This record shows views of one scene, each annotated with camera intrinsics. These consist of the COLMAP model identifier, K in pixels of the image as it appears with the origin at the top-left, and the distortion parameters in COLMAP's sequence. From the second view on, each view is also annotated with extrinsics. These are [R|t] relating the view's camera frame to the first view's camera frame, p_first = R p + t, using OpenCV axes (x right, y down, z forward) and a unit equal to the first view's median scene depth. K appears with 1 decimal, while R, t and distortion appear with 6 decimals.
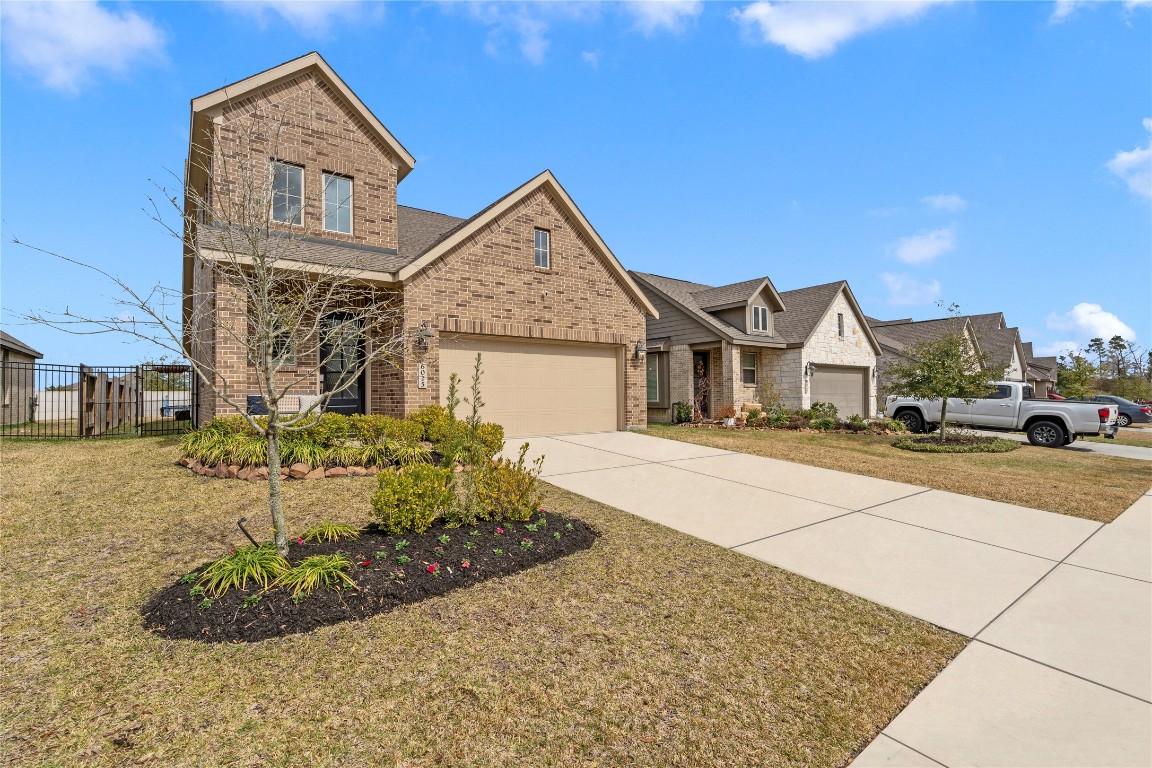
lens RADIAL K [[526.1, 0, 563.5], [0, 526.1, 383.6], [0, 0, 1]] dist [0.001230, -0.000538]
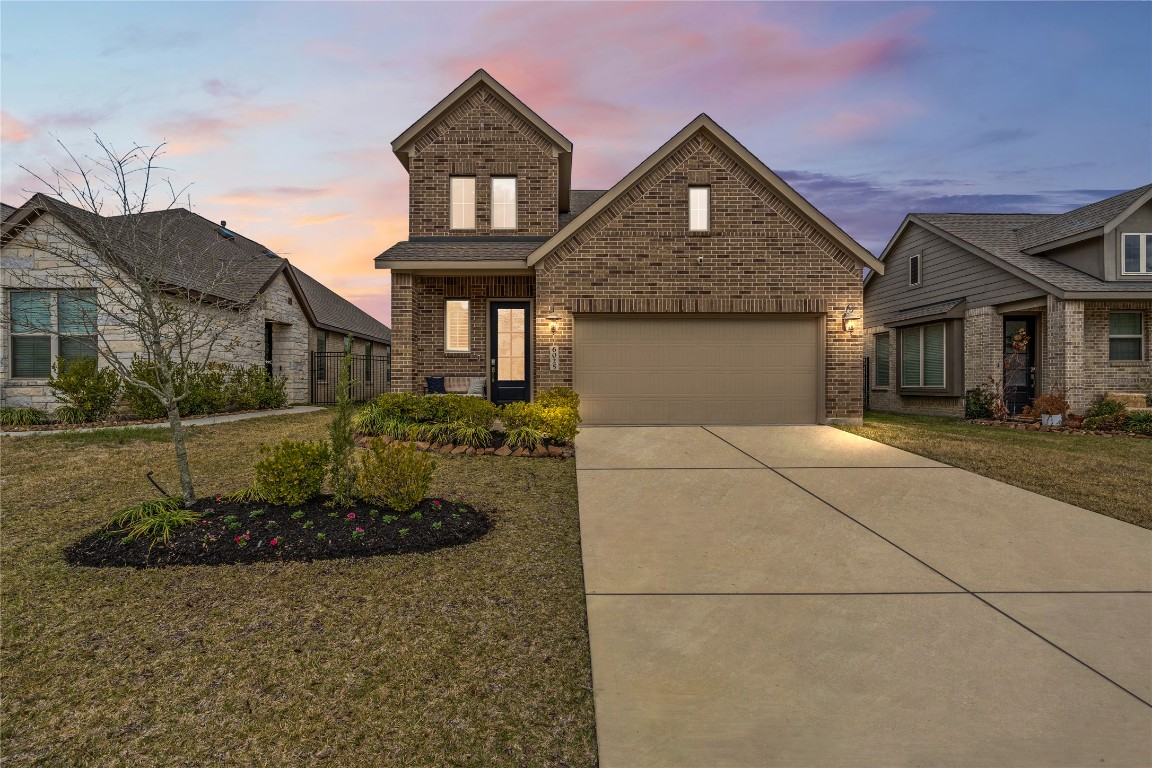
lens RADIAL K [[526.1, 0, 578.5], [0, 526.1, 379.2], [0, 0, 1]] dist [0.001230, -0.000538]
pose [[0.807341, 0.004325, -0.590069, 0.312935], [0.009712, 0.999740, 0.020617, 0.003787], [0.590005, -0.022376, 0.807090, 0.184321]]
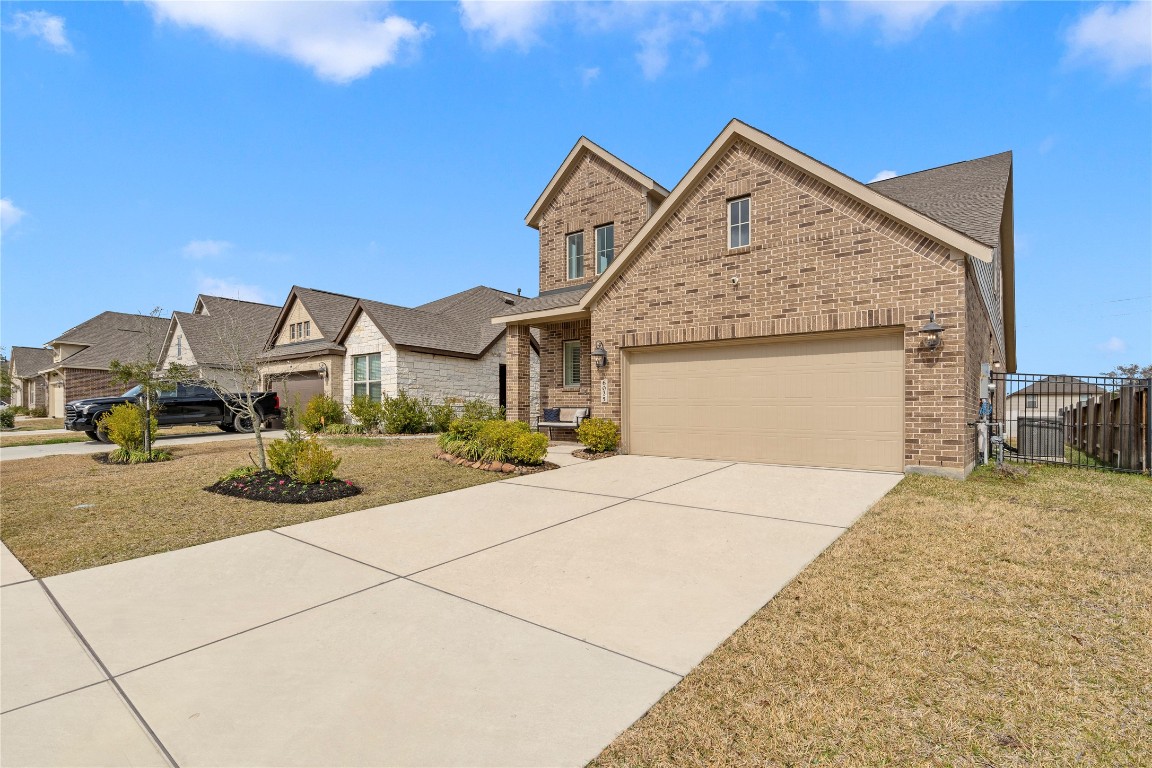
lens RADIAL K [[526.1, 0, 548.0], [0, 526.1, 408.7], [0, 0, 1]] dist [0.001230, -0.000538]
pose [[0.239140, 0.007340, -0.970957, 0.658123], [0.016176, 0.999803, 0.011542, 0.005713], [0.970850, -0.018466, 0.238974, 0.540057]]
